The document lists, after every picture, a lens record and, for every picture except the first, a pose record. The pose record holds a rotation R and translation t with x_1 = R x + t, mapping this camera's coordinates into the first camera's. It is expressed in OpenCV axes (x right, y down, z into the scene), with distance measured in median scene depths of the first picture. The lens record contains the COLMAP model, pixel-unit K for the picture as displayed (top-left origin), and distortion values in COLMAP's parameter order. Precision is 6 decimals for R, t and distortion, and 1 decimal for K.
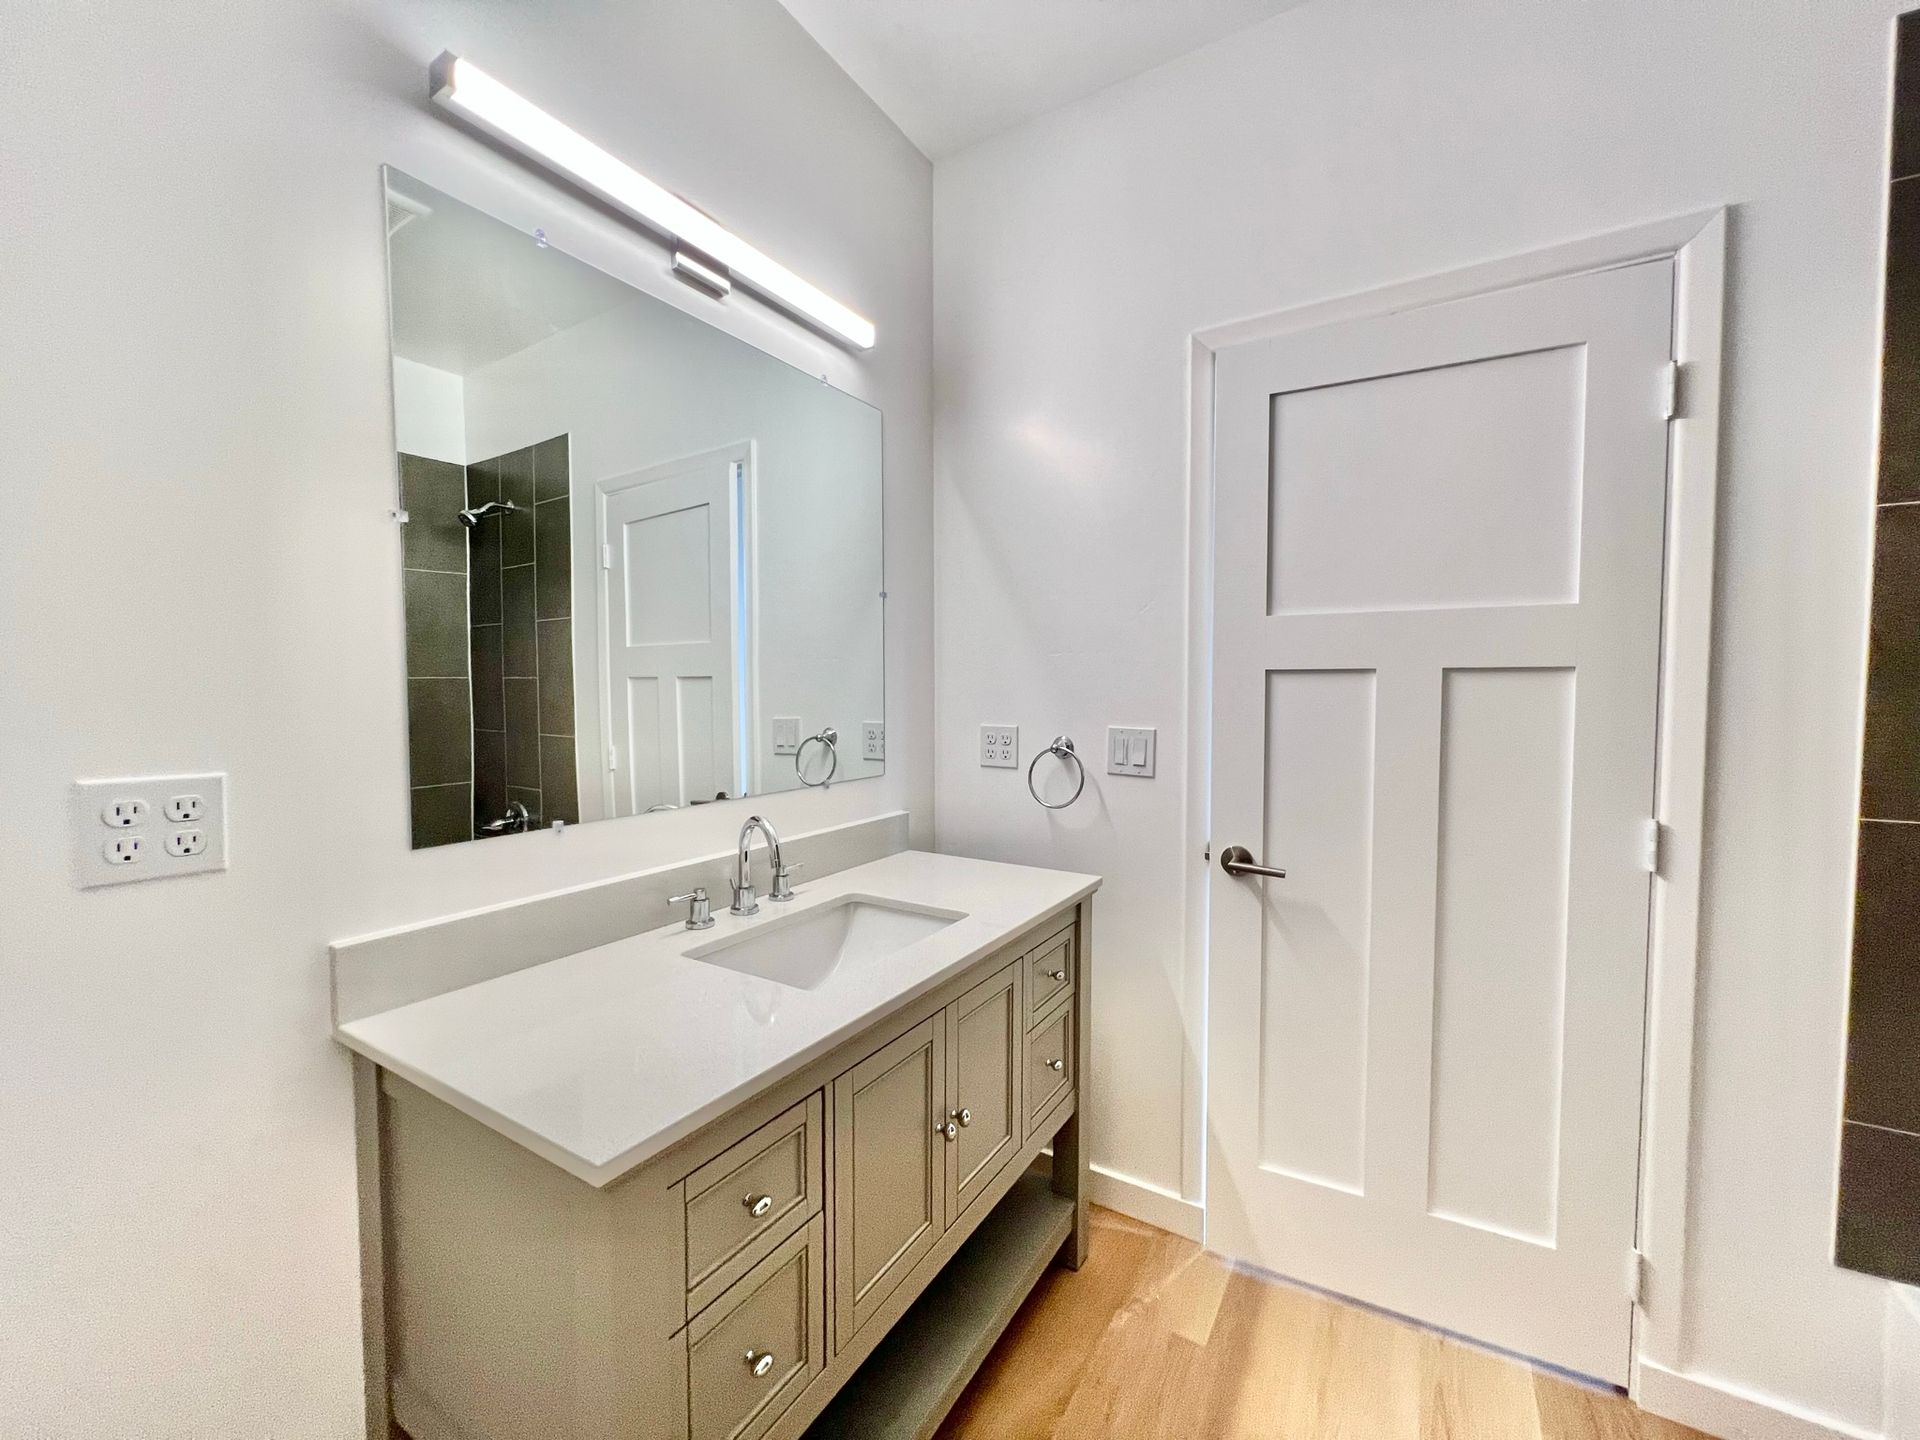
lens RADIAL K [[767.3, 0, 959.0], [0, 767.3, 719.5], [0, 0, 1]] dist [0.003435, -0.000940]
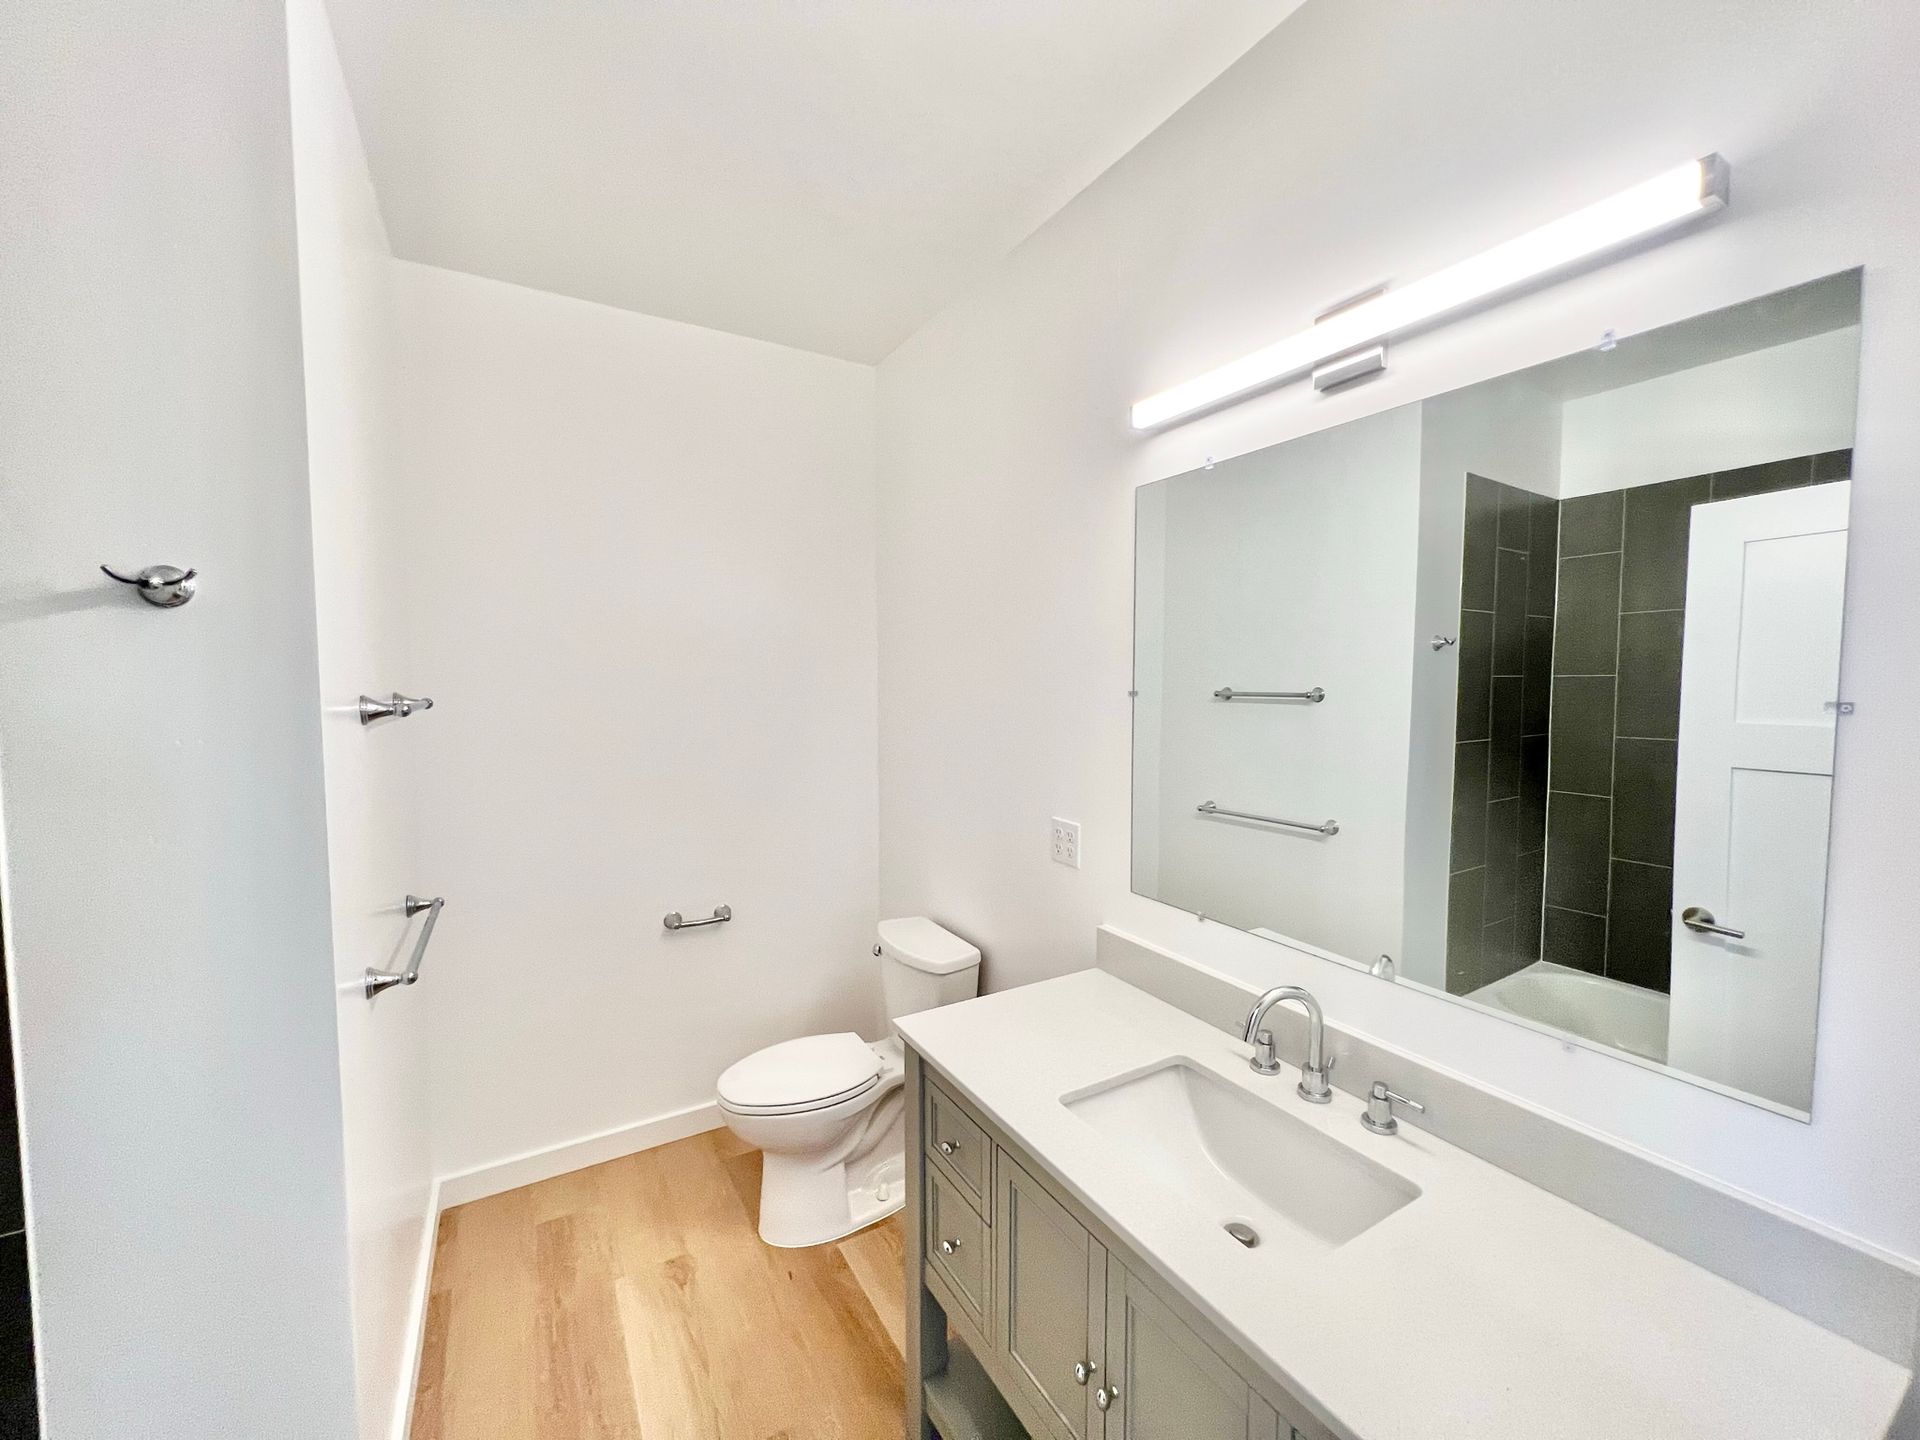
lens RADIAL K [[767.3, 0, 973.7], [0, 767.3, 724.1], [0, 0, 1]] dist [0.003435, -0.000940]
pose [[-0.471367, 0.045639, -0.880756, 0.685158], [-0.040006, 0.996526, 0.073048, -0.228533], [0.881029, 0.069668, -0.467903, 1.099996]]
